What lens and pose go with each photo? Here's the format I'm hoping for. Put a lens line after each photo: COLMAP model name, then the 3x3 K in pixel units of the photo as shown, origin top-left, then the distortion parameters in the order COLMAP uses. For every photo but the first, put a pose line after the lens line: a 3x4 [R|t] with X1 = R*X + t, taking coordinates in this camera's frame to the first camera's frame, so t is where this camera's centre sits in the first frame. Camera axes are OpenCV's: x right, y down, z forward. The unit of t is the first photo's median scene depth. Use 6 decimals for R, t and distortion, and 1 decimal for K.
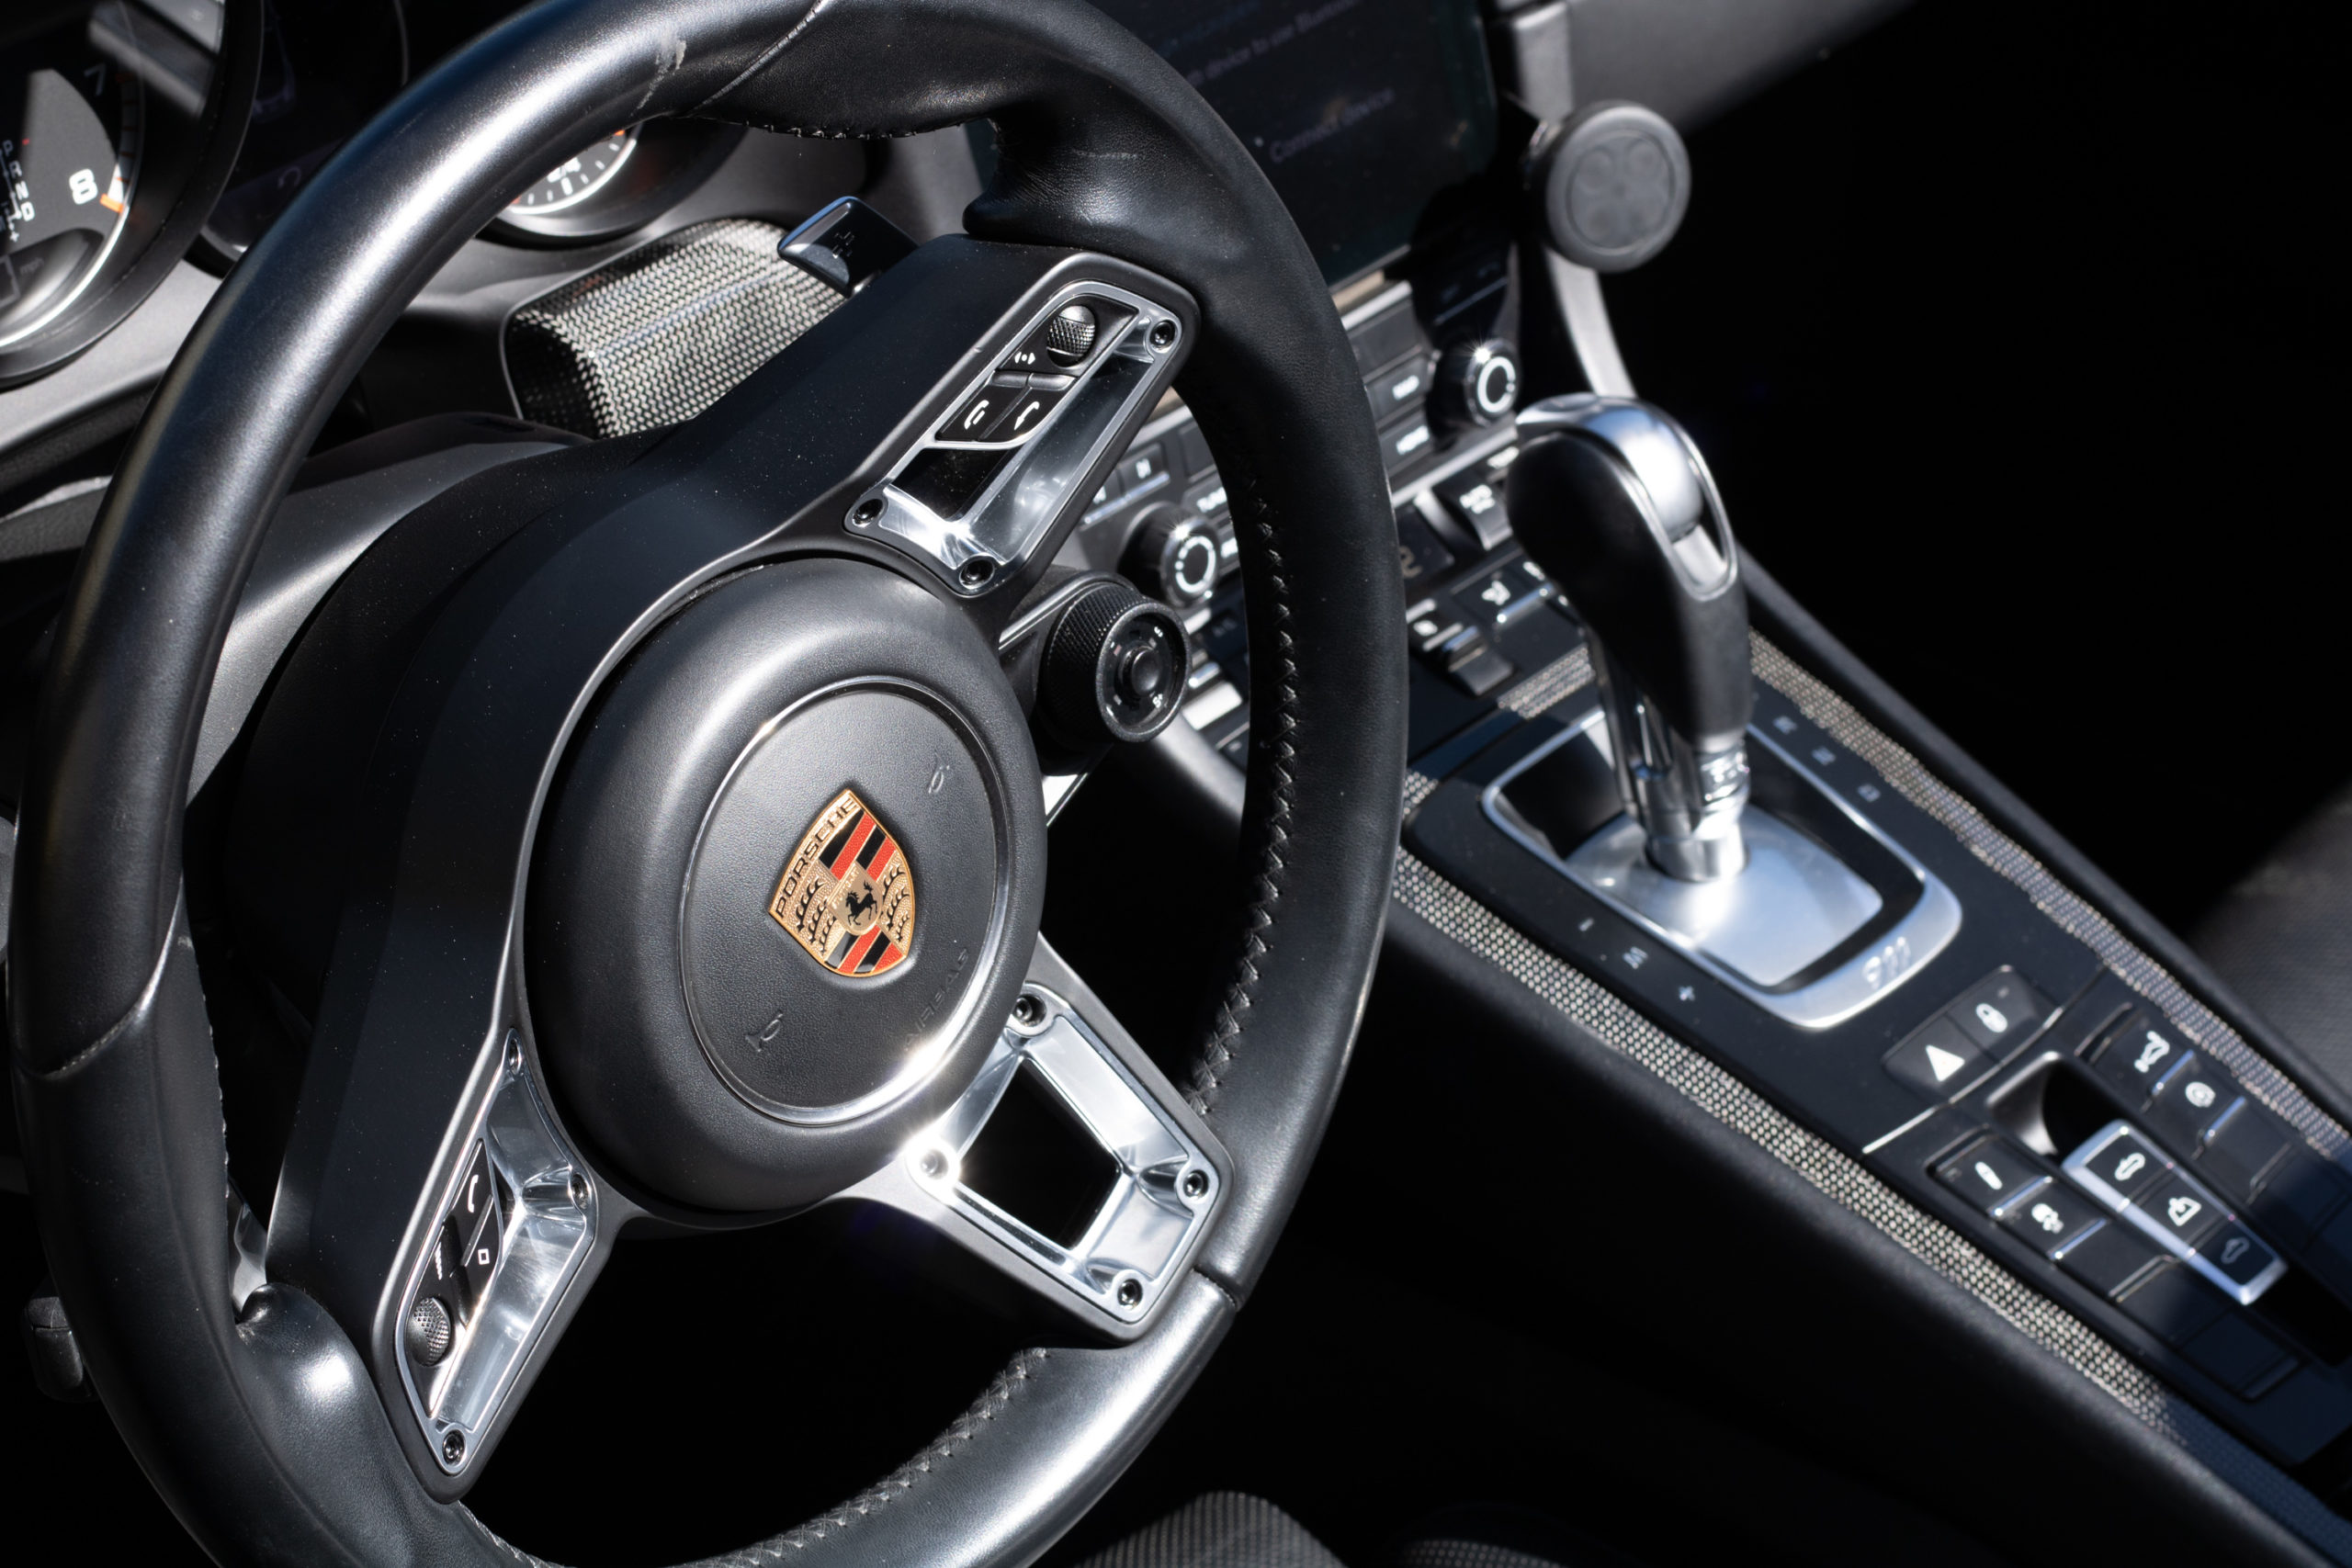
lens RADIAL K [[5665.8, 0, 1176.0], [0, 5665.8, 784.0], [0, 0, 1]] dist [-0.080512, -0.662180]
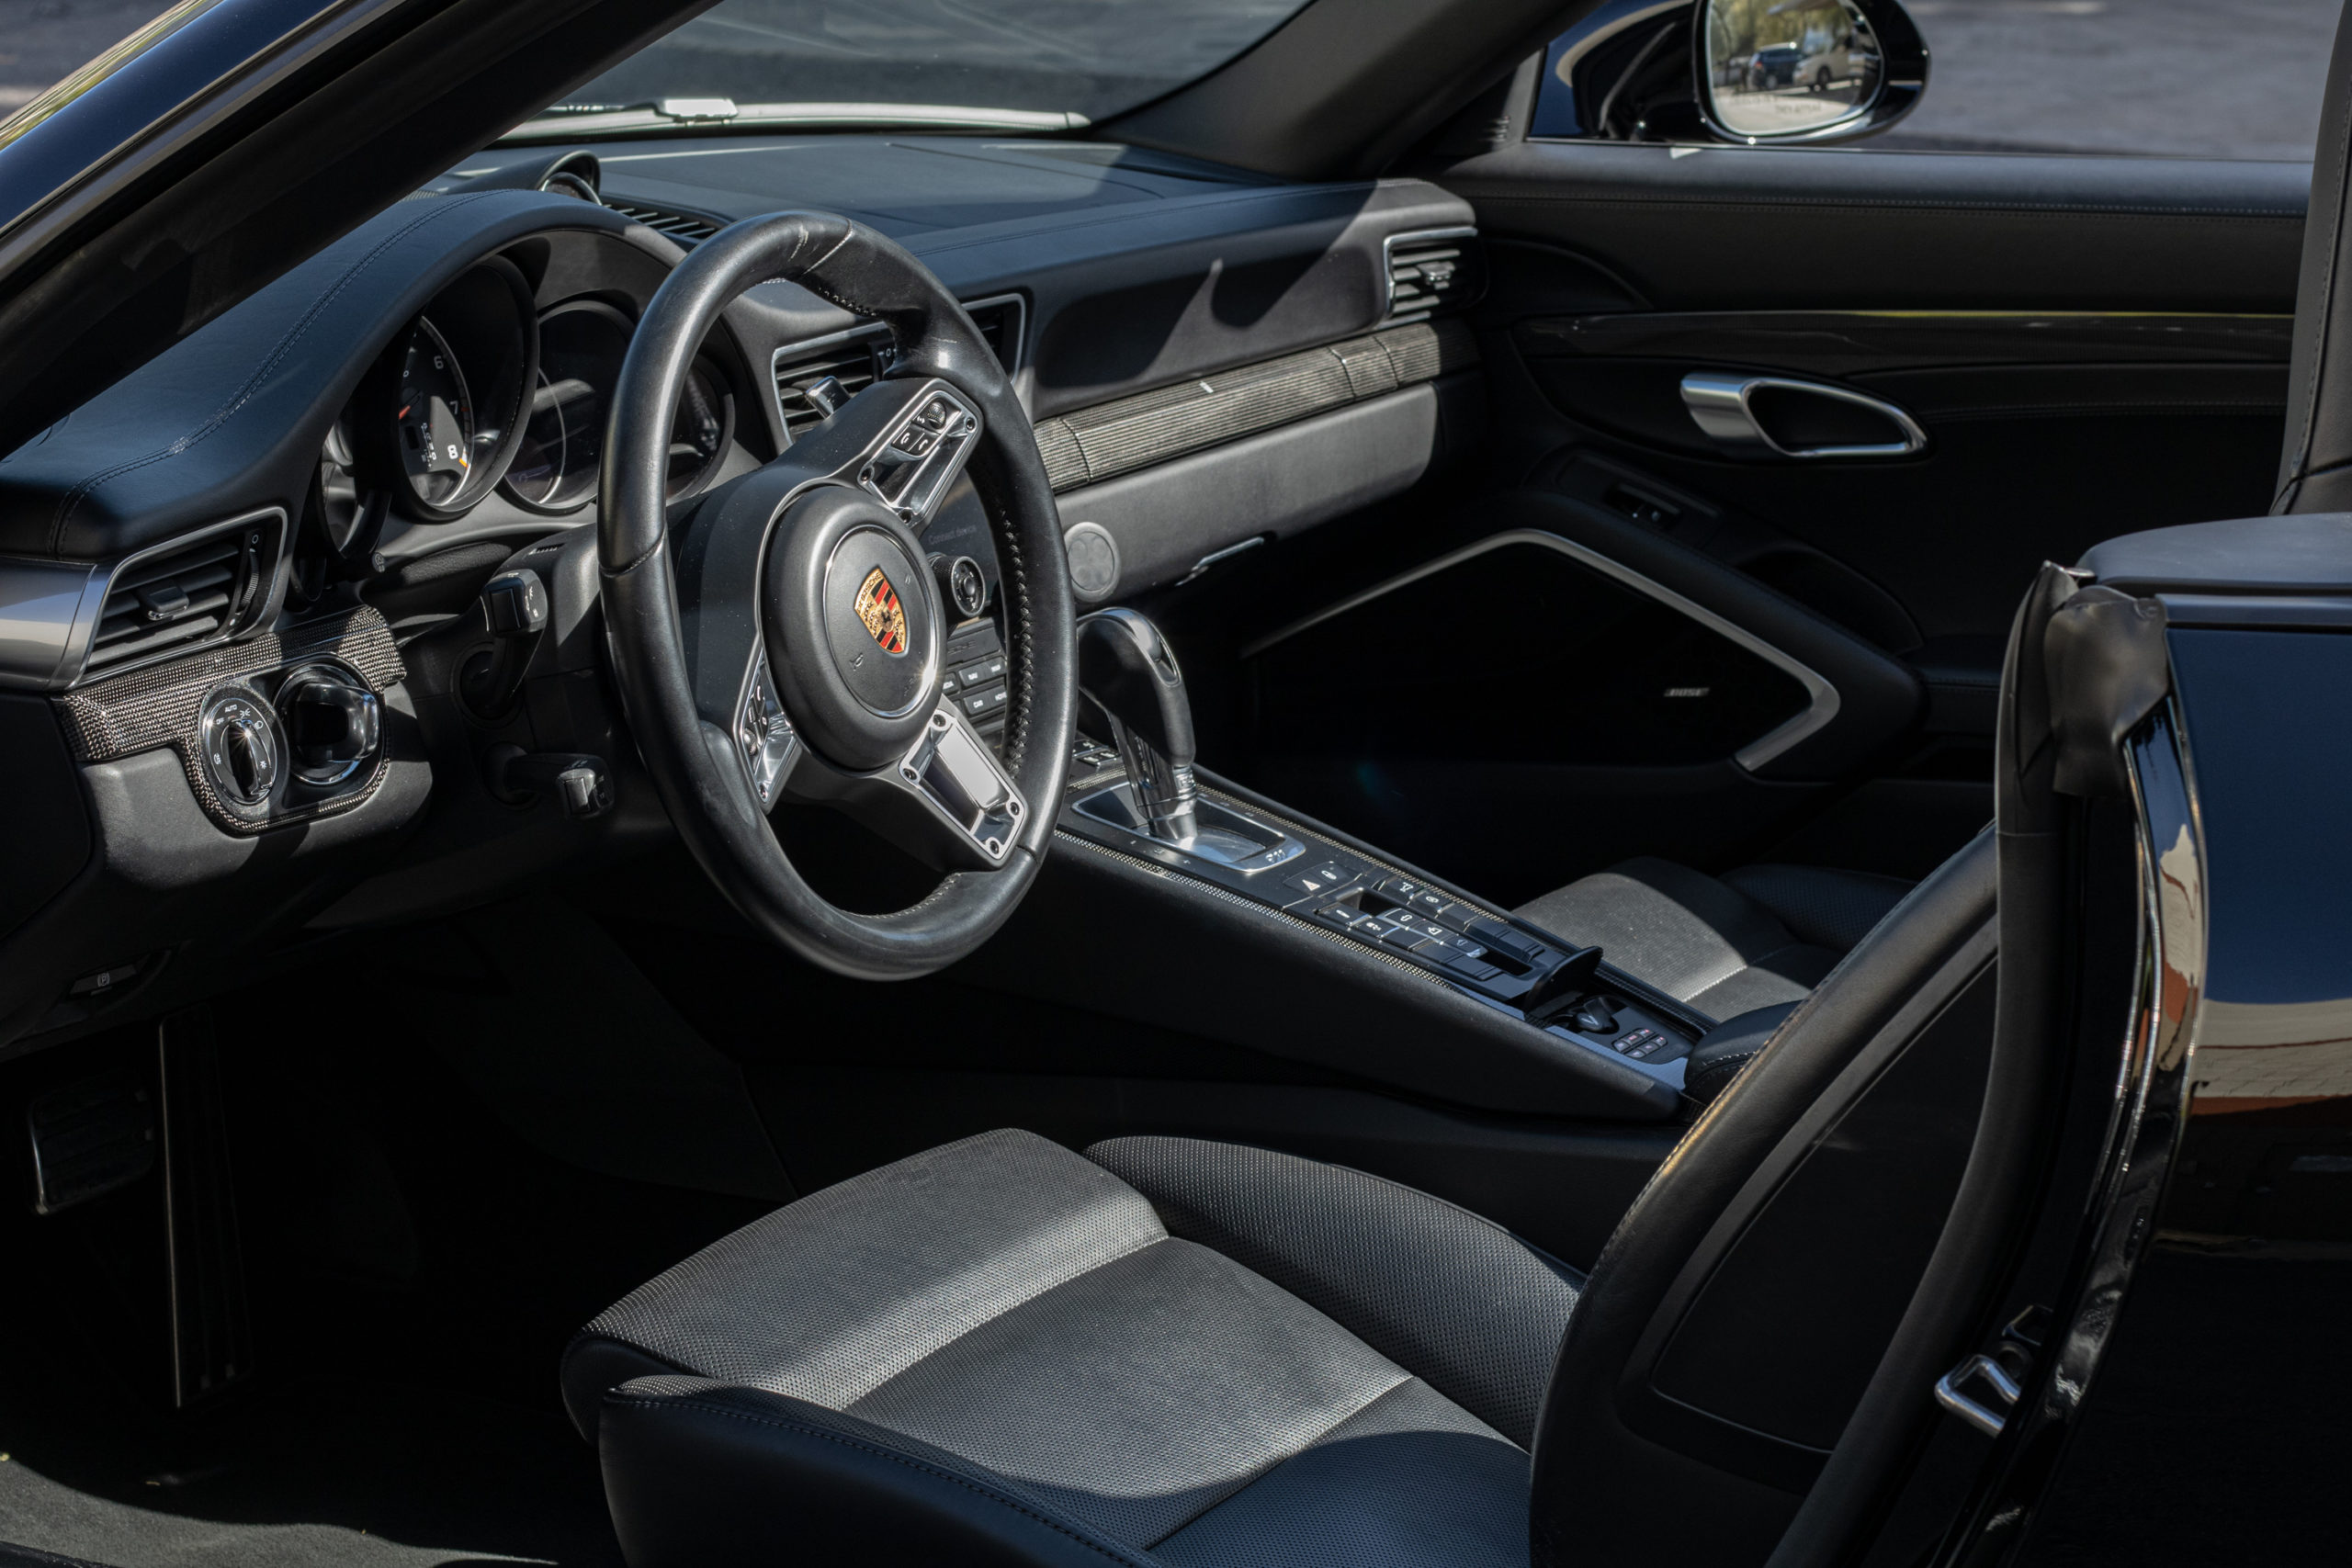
lens RADIAL K [[5563.5, 0, 1176.0], [0, 5563.5, 784.0], [0, 0, 1]] dist [-0.005915, 0.215698]
pose [[0.974585, -0.062576, 0.215099, -0.411249], [0.139074, 0.921757, -0.361971, 0.876383], [-0.175619, 0.382686, 0.907033, -1.015010]]
